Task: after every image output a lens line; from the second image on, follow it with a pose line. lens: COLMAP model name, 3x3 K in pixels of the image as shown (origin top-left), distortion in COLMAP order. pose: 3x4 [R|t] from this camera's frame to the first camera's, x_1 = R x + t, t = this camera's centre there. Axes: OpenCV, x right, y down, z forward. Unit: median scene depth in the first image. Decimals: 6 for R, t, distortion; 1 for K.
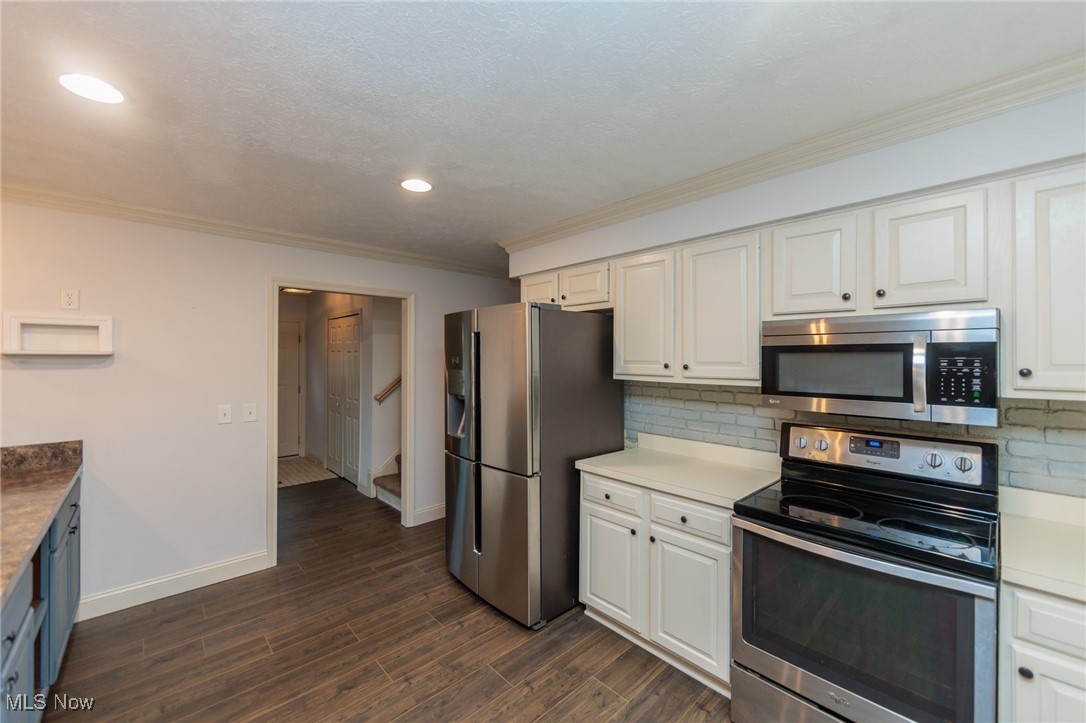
lens RADIAL K [[427.8, 0, 547.8], [0, 427.8, 358.3], [0, 0, 1]] dist [-0.001547, -0.000219]
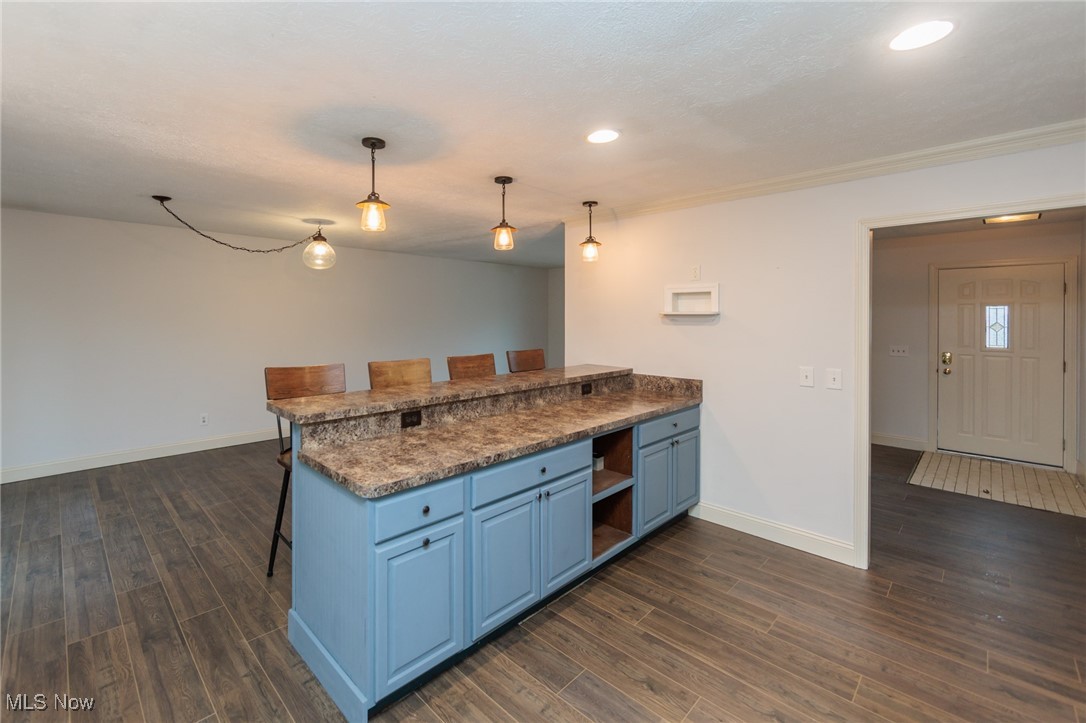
lens RADIAL K [[466.2, 0, 481.1], [0, 466.2, 316.0], [0, 0, 1]] dist [-0.000385, 0.000026]
pose [[-0.005505, -0.000859, -0.999984, 0.338979], [-0.000670, 0.999999, -0.000855, -0.001987], [0.999985, 0.000665, -0.005506, 0.339741]]
